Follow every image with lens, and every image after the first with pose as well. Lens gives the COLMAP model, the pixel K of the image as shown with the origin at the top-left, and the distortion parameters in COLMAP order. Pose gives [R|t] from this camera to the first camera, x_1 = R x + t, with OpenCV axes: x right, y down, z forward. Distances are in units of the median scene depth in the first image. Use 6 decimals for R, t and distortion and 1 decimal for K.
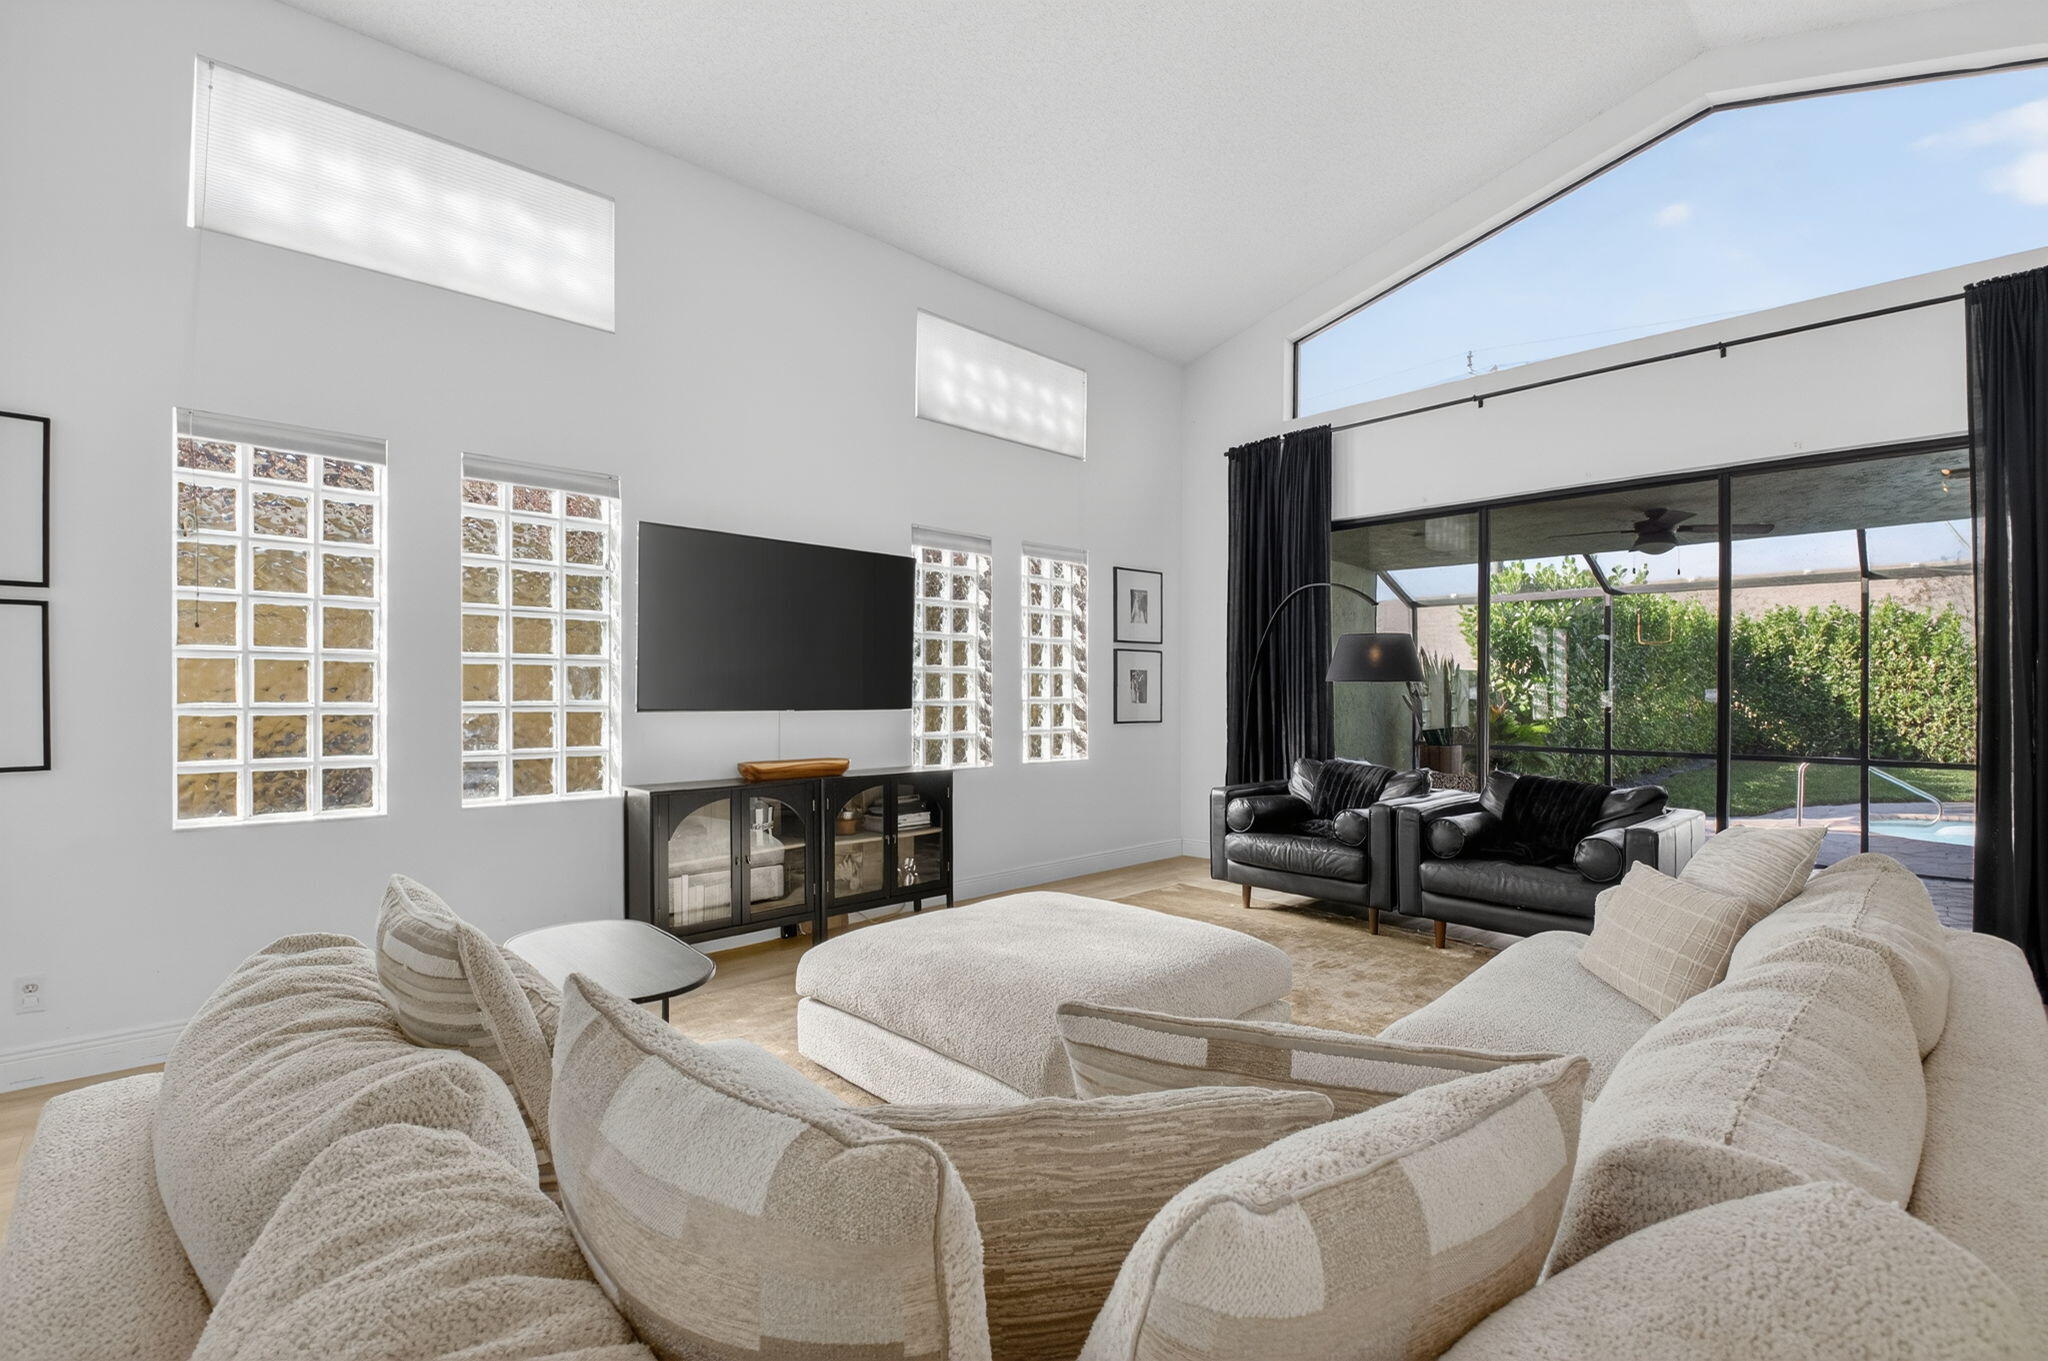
lens RADIAL K [[903.6, 0, 1032.1], [0, 903.6, 701.2], [0, 0, 1]] dist [-0.000209, -0.015007]
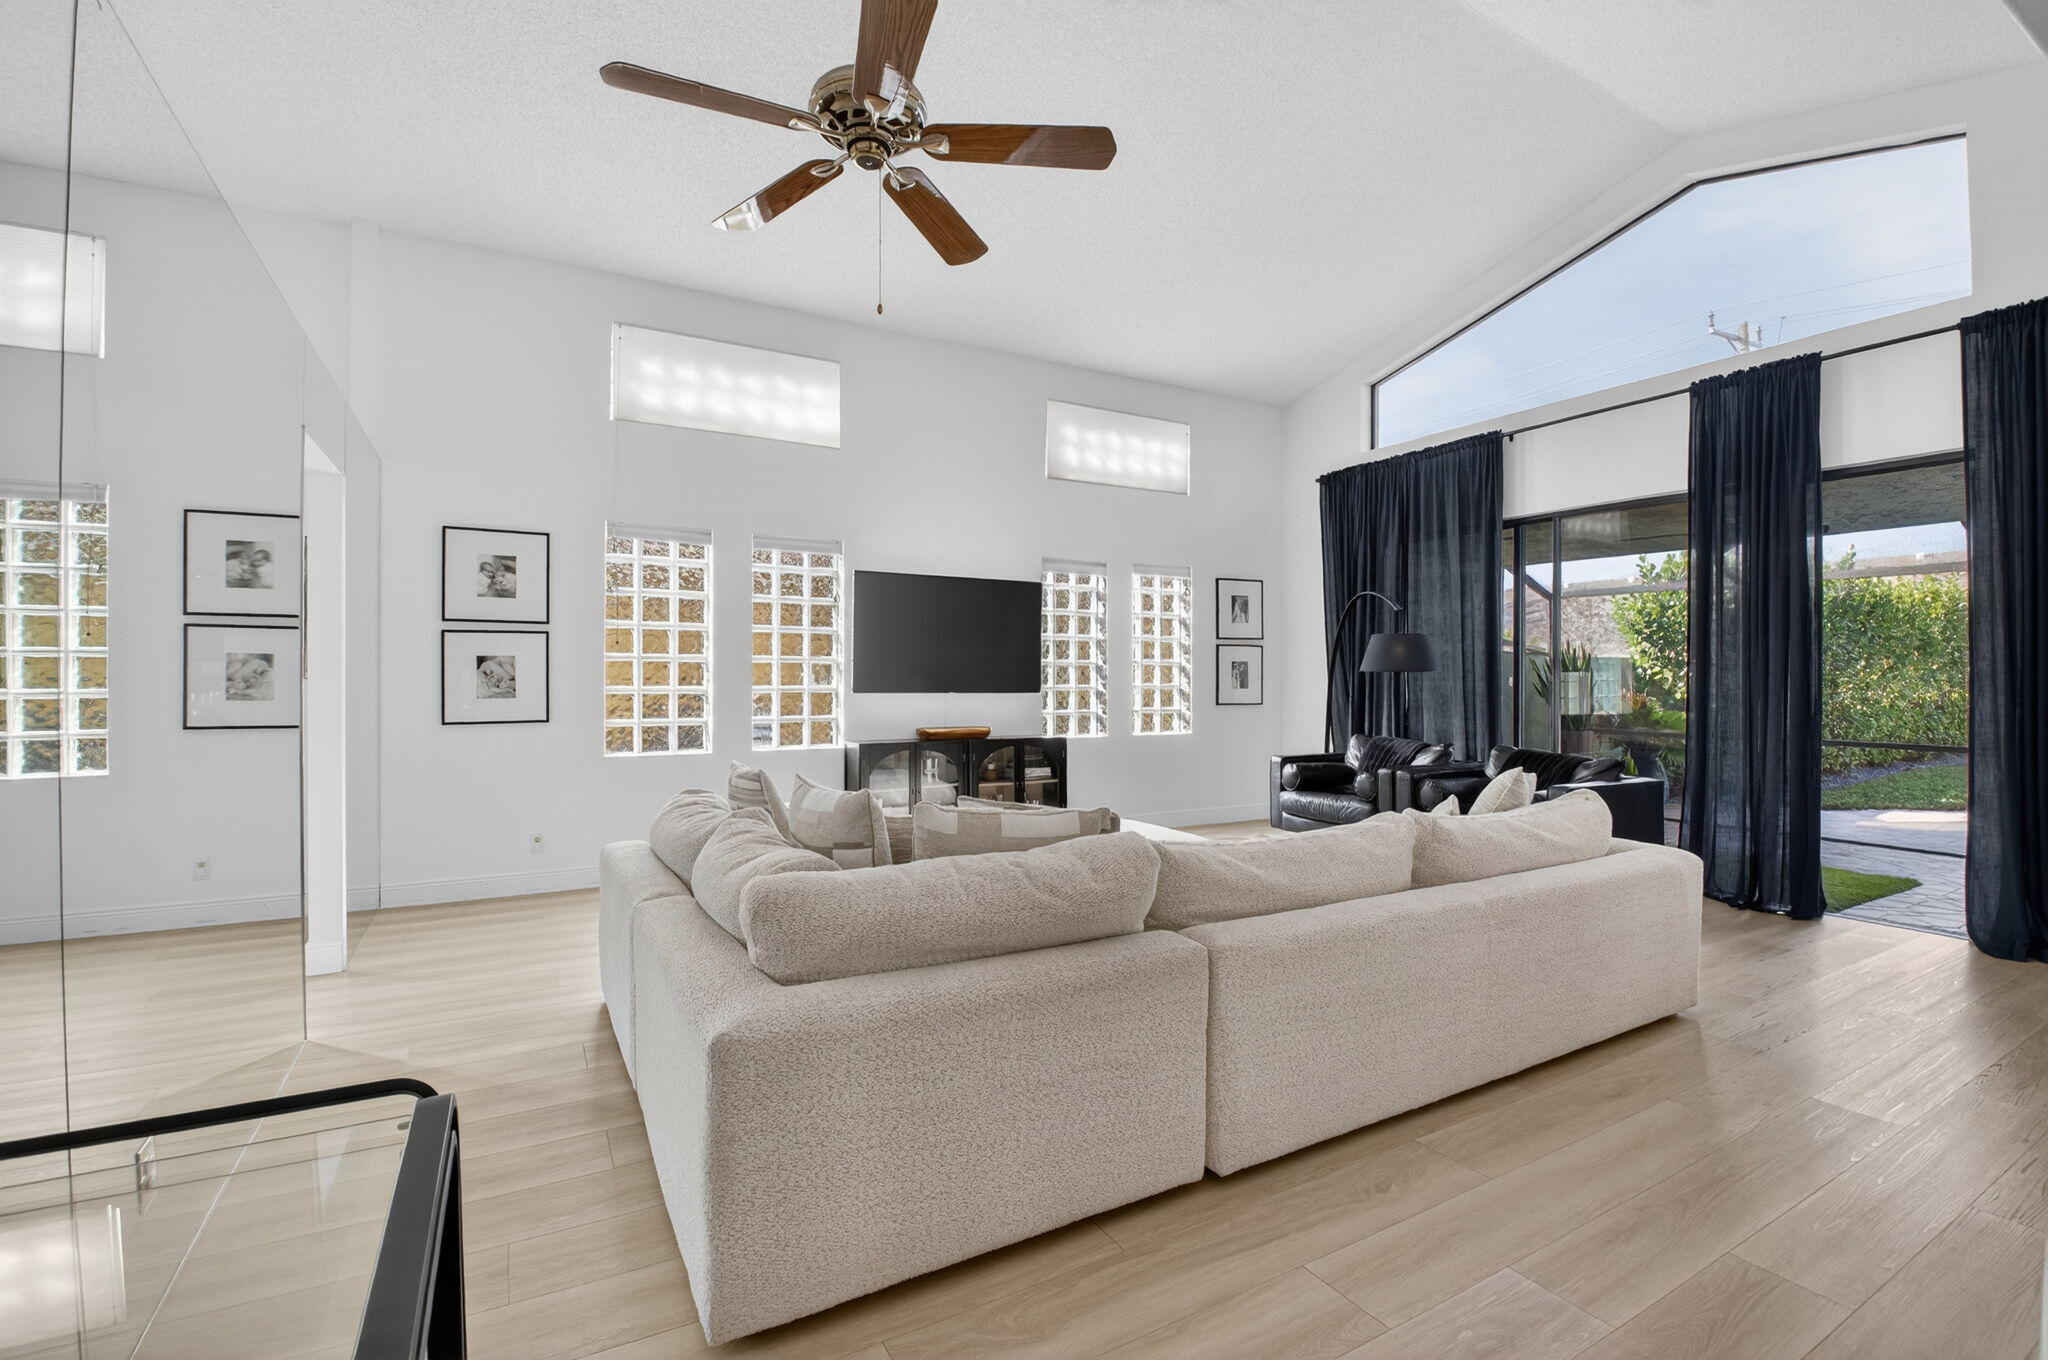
lens RADIAL K [[903.6, 0, 1023.6], [0, 903.6, 682.6], [0, 0, 1]] dist [-0.000209, -0.015007]
pose [[0.966488, 0.001274, -0.256710, 0.260202], [-0.002576, 0.999985, -0.004736, 0.000477], [0.256700, 0.005238, 0.966477, -0.449610]]
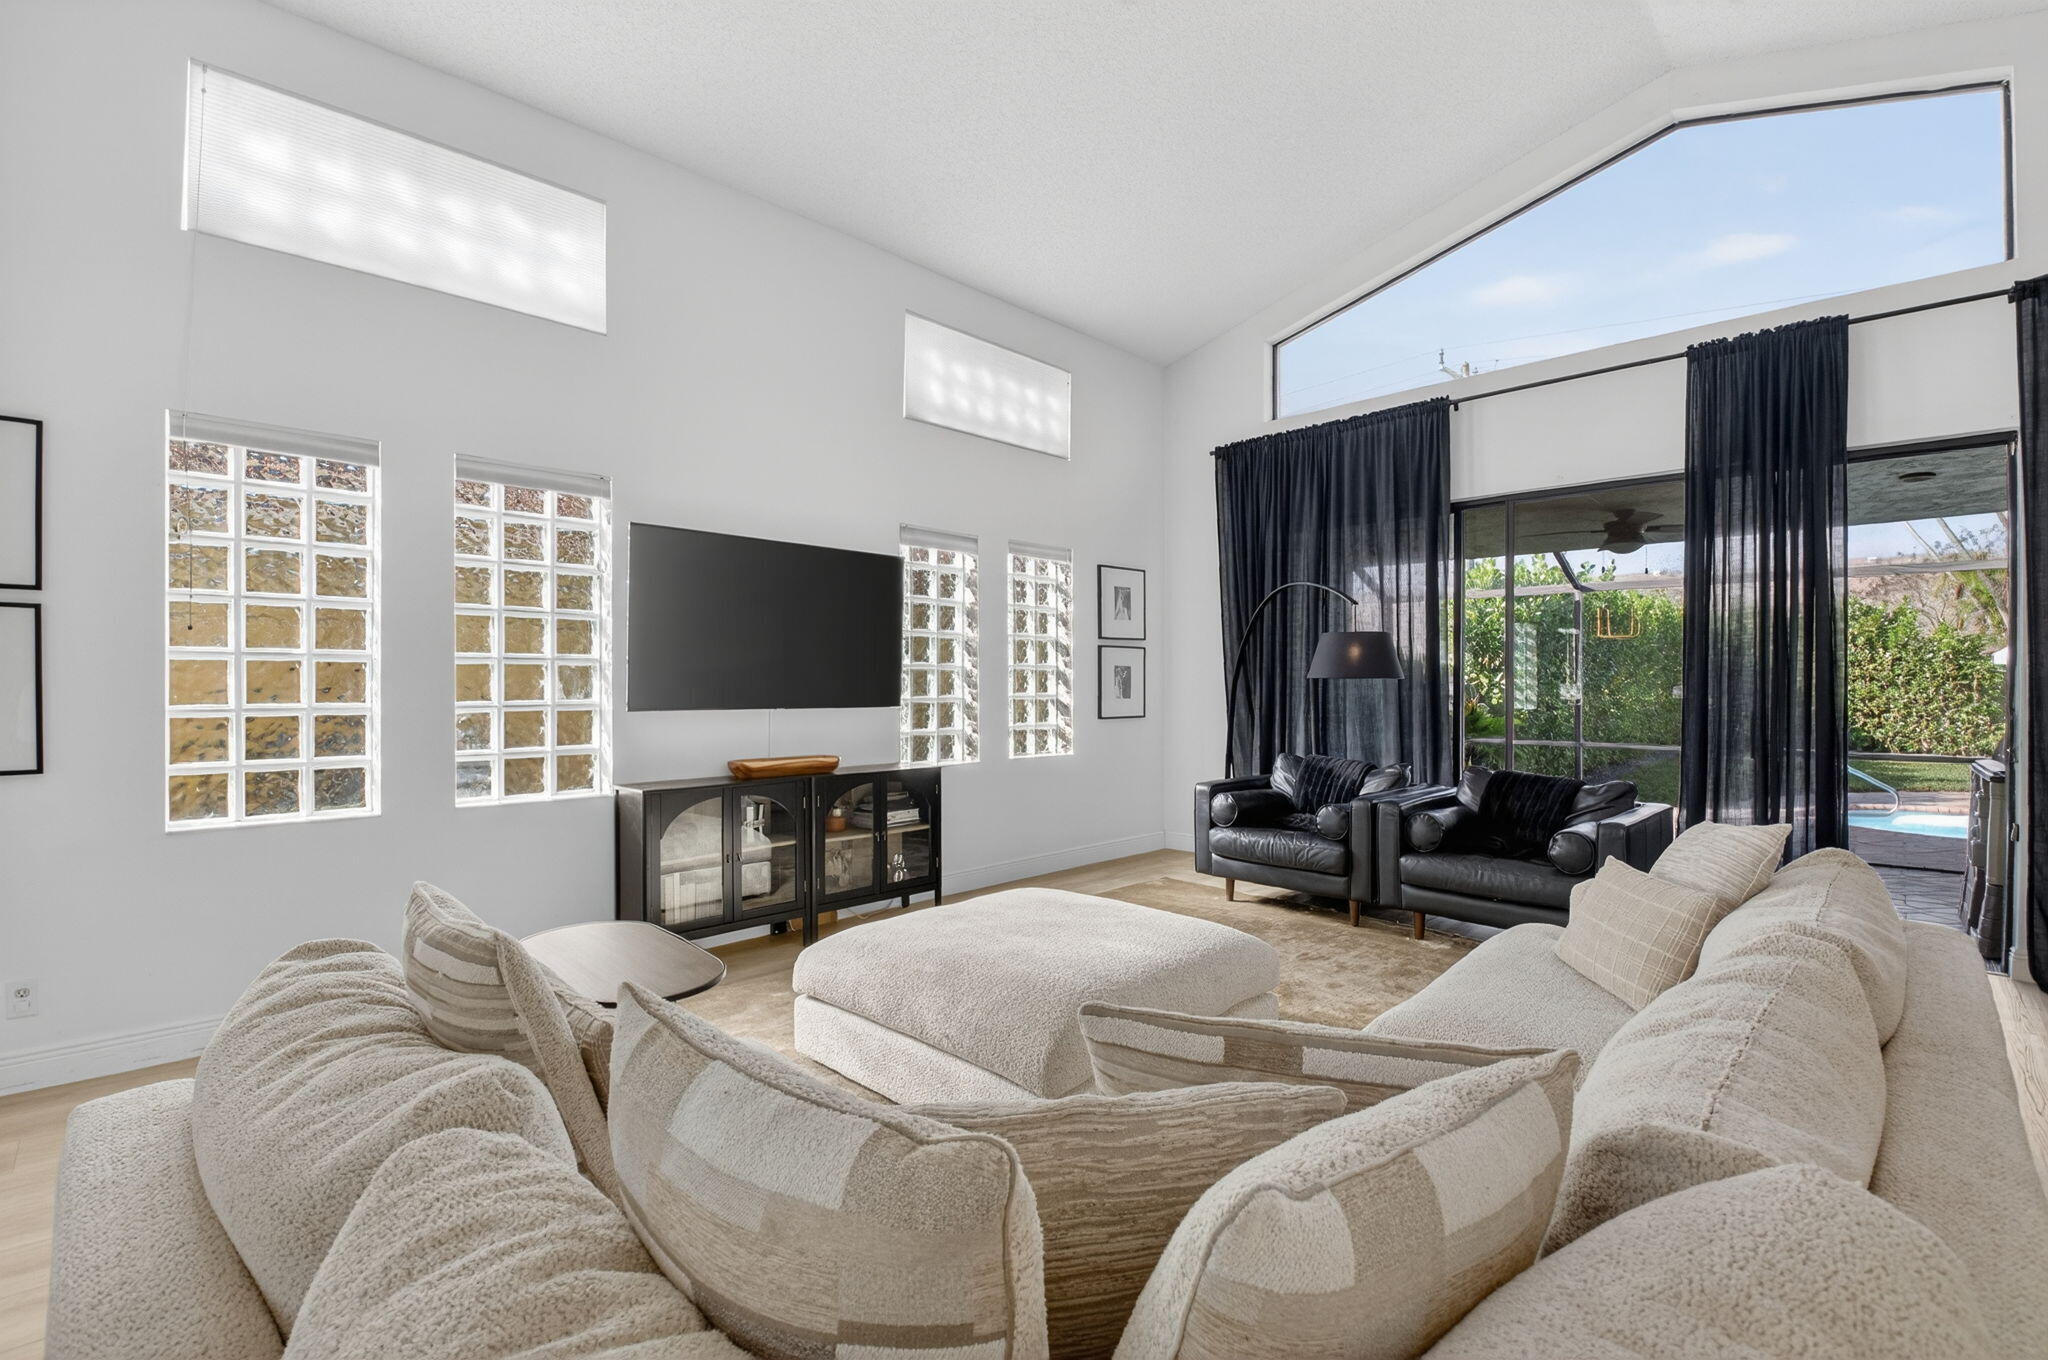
lens RADIAL K [[903.6, 0, 1029.5], [0, 903.6, 688.2], [0, 0, 1]] dist [-0.000209, -0.015007]
pose [[0.999707, -0.001310, 0.024171, -0.017835], [0.001402, 0.999992, -0.003803, -0.010088], [-0.024166, 0.003836, 0.999701, -0.018034]]
